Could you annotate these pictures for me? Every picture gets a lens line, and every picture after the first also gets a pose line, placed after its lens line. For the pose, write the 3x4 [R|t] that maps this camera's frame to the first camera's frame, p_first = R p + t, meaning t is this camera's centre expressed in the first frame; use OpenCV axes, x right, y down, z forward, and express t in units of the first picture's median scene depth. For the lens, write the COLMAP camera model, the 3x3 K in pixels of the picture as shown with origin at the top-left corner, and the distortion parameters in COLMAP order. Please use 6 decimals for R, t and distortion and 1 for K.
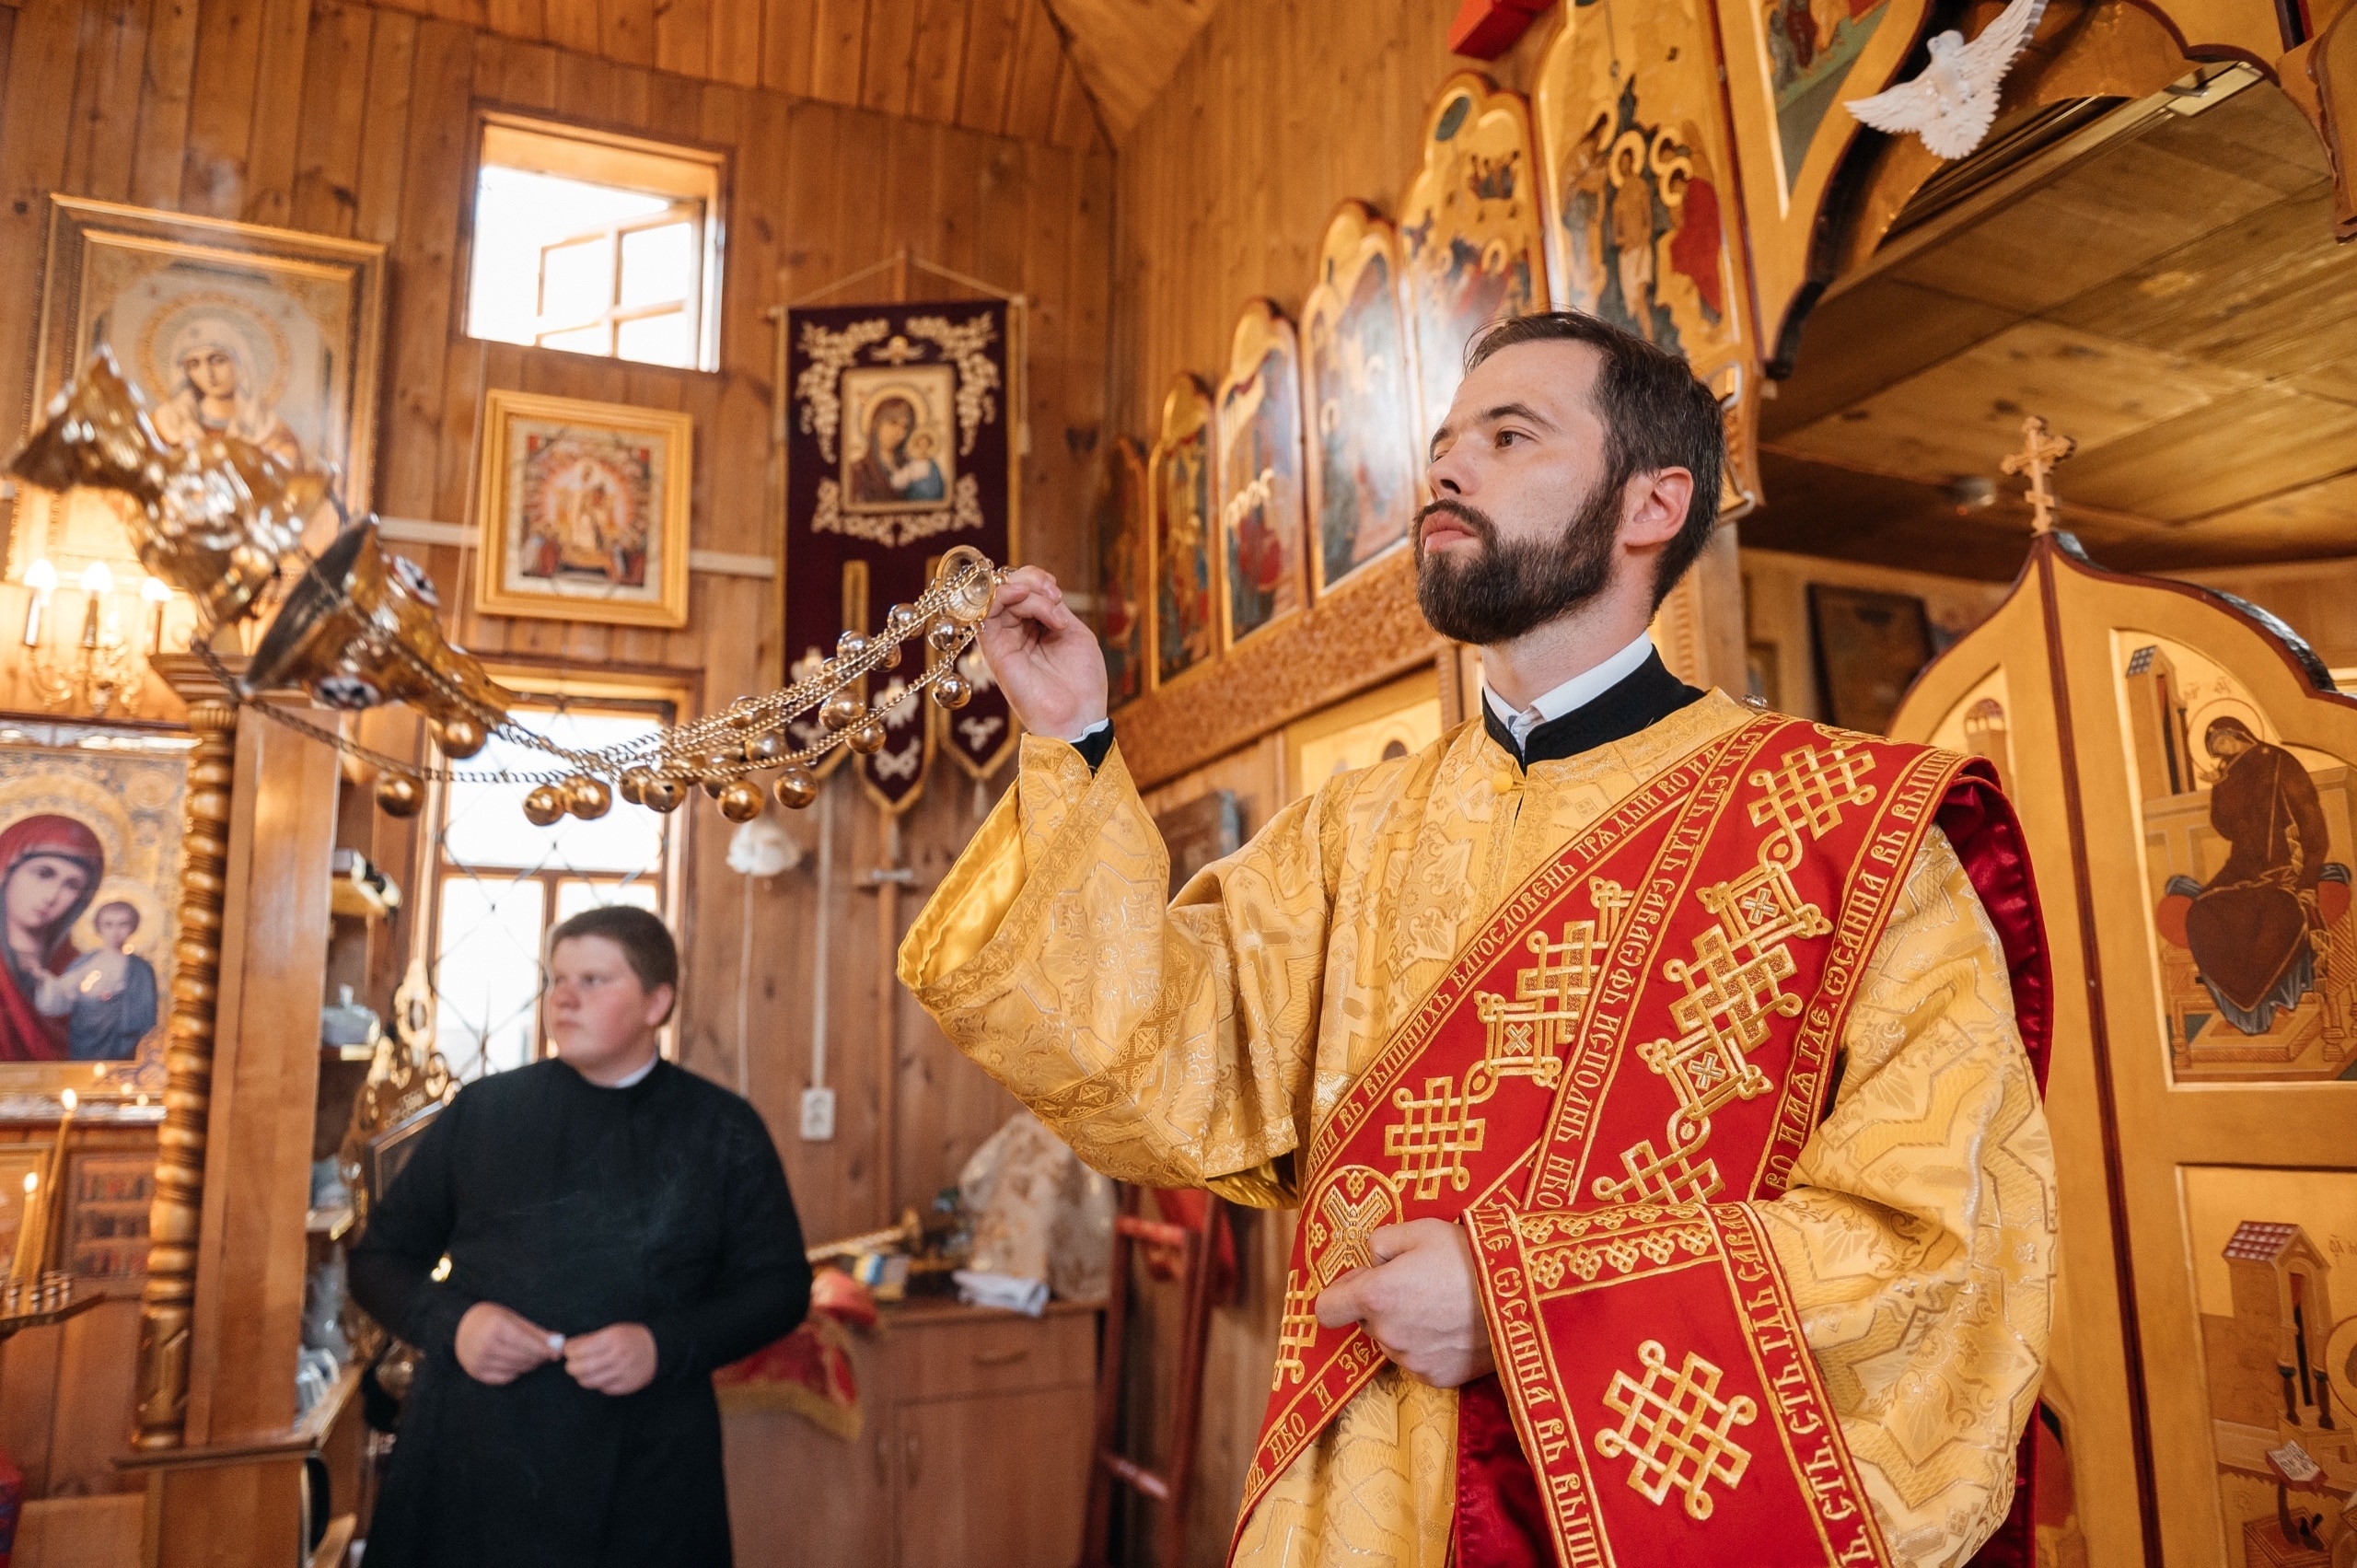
lens RADIAL K [[1599.3, 0, 1161.6], [0, 1599.3, 802.8], [0, 0, 1]] dist [-0.013007, -0.000802]
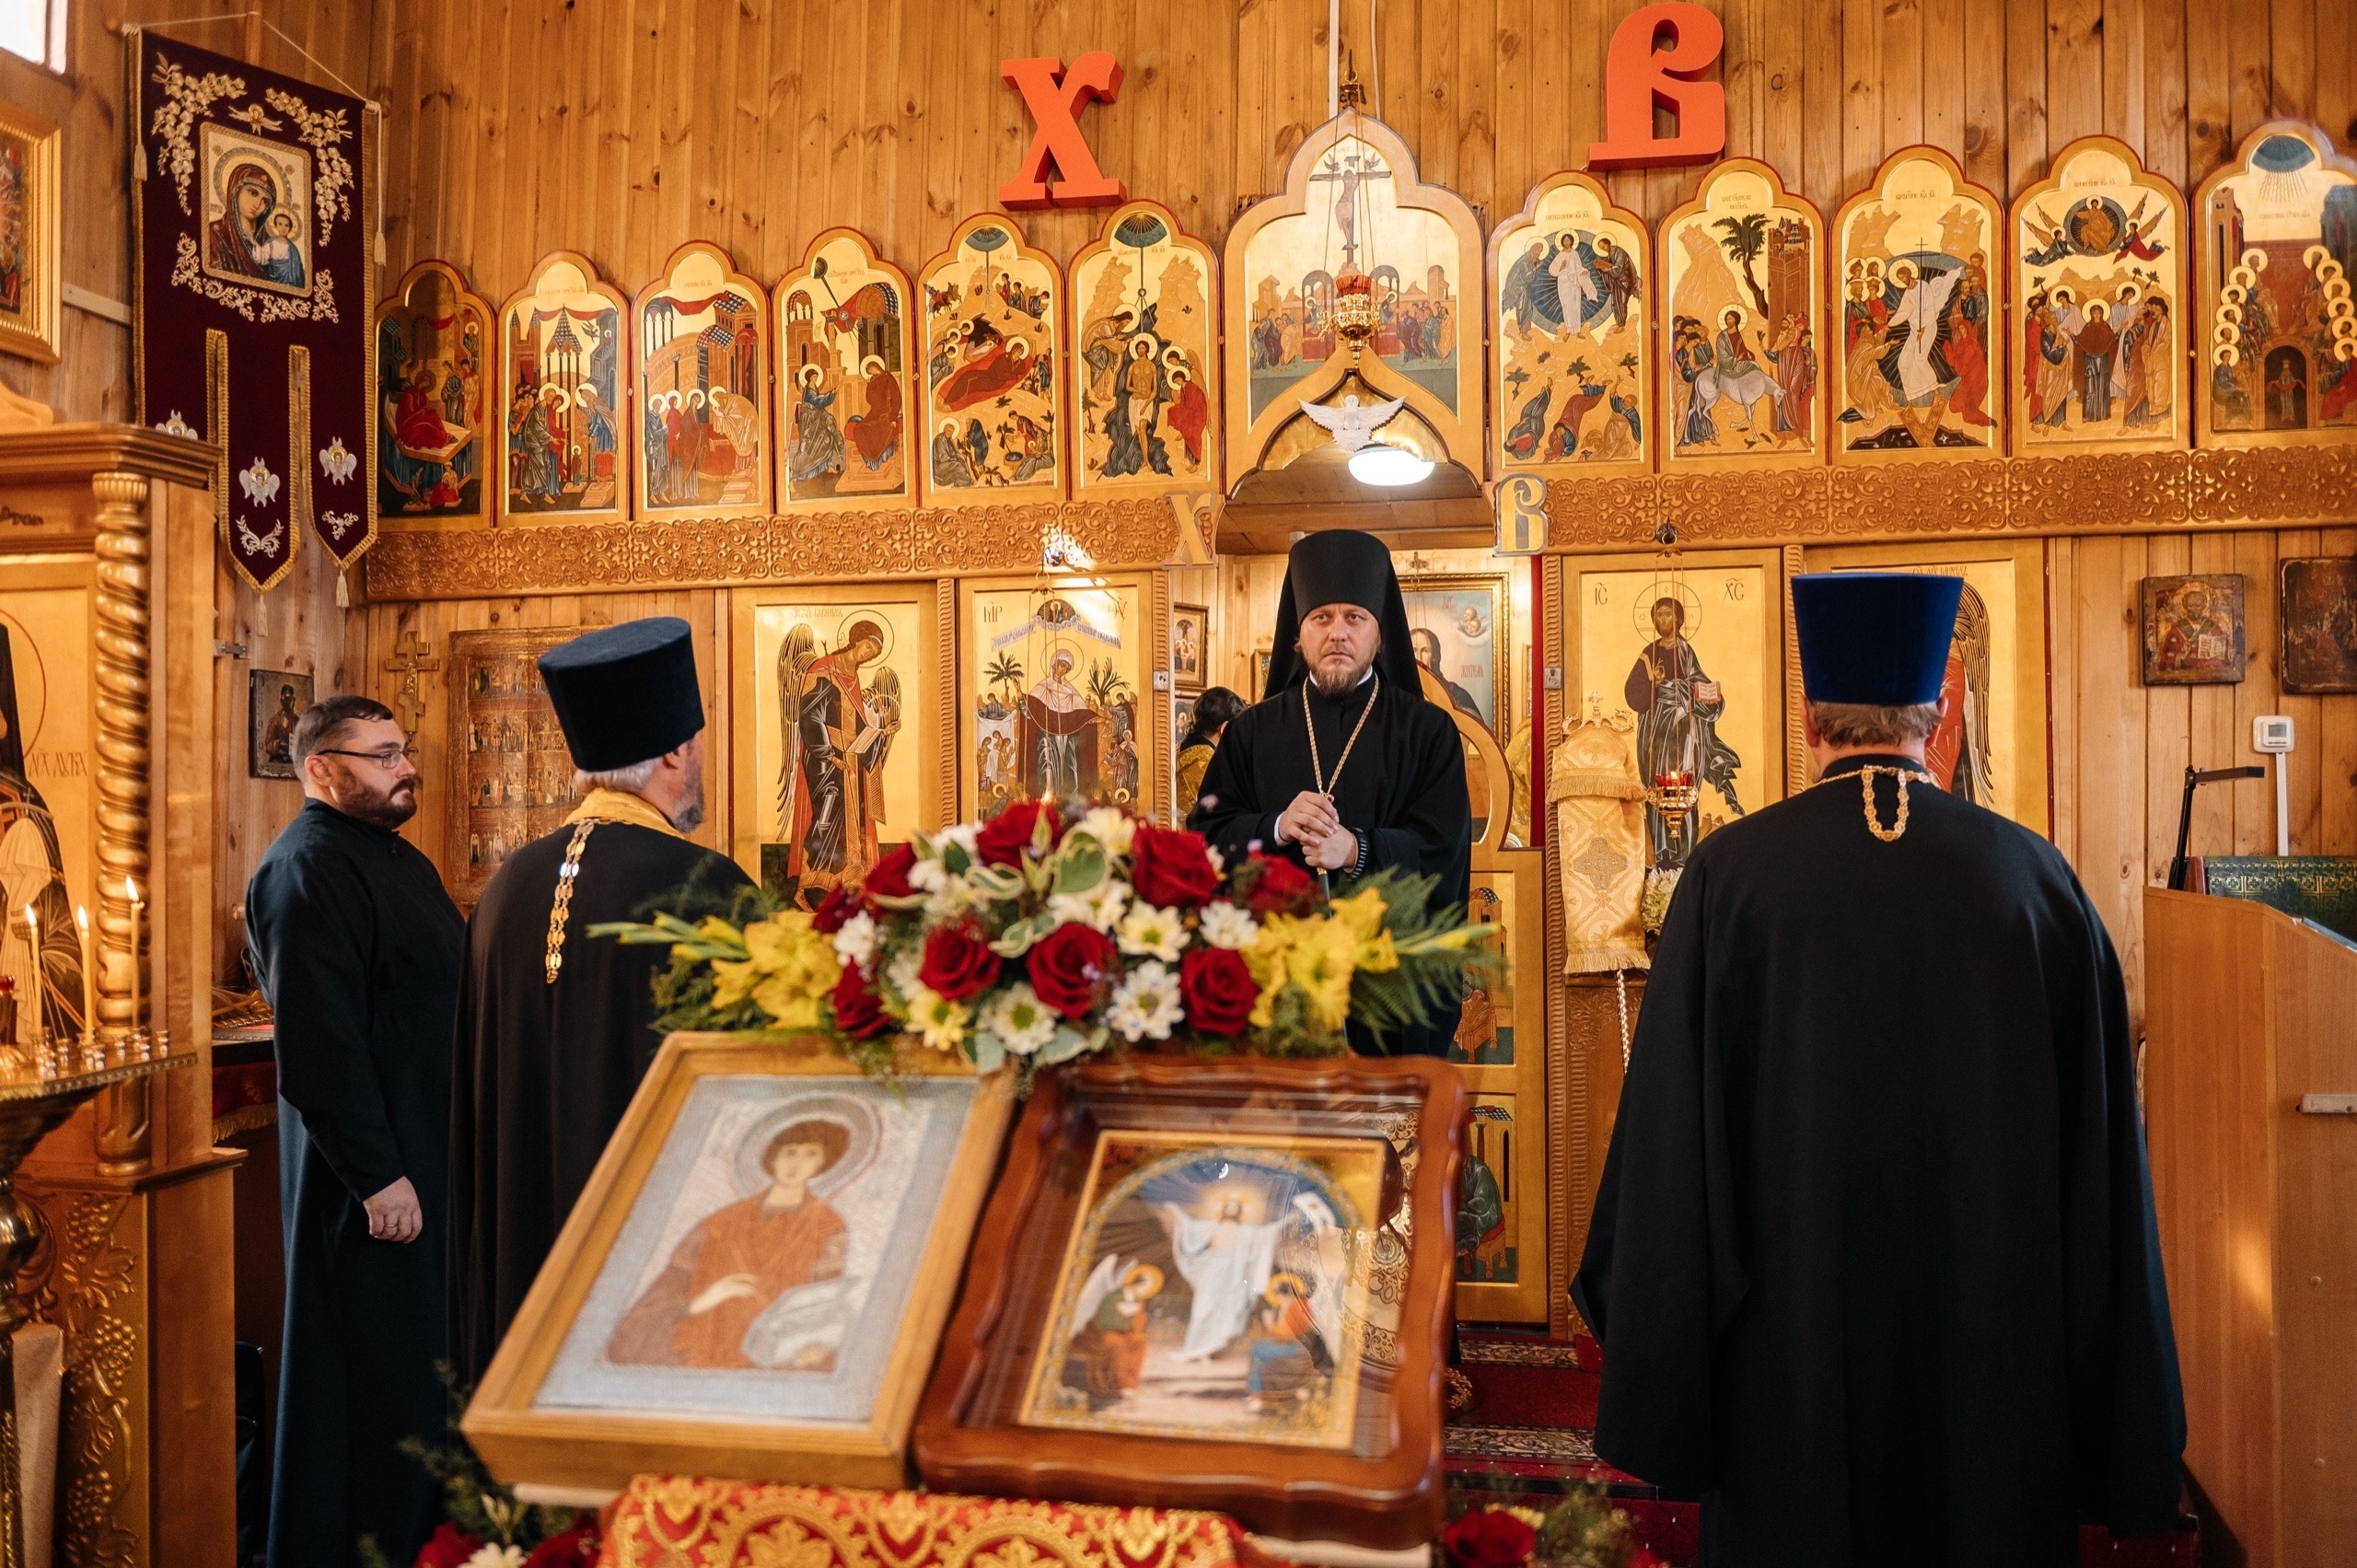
lens RADIAL K [[1713.6, 0, 1177.9], [0, 1713.6, 823.2], [0, 0, 1]] dist [-0.021810, -0.003862]
pose [[0.571071, 0.016168, 0.820741, -0.701879], [-0.138393, 0.987392, 0.076842, -0.011847], [-0.809151, -0.157467, 0.566109, -0.123684]]
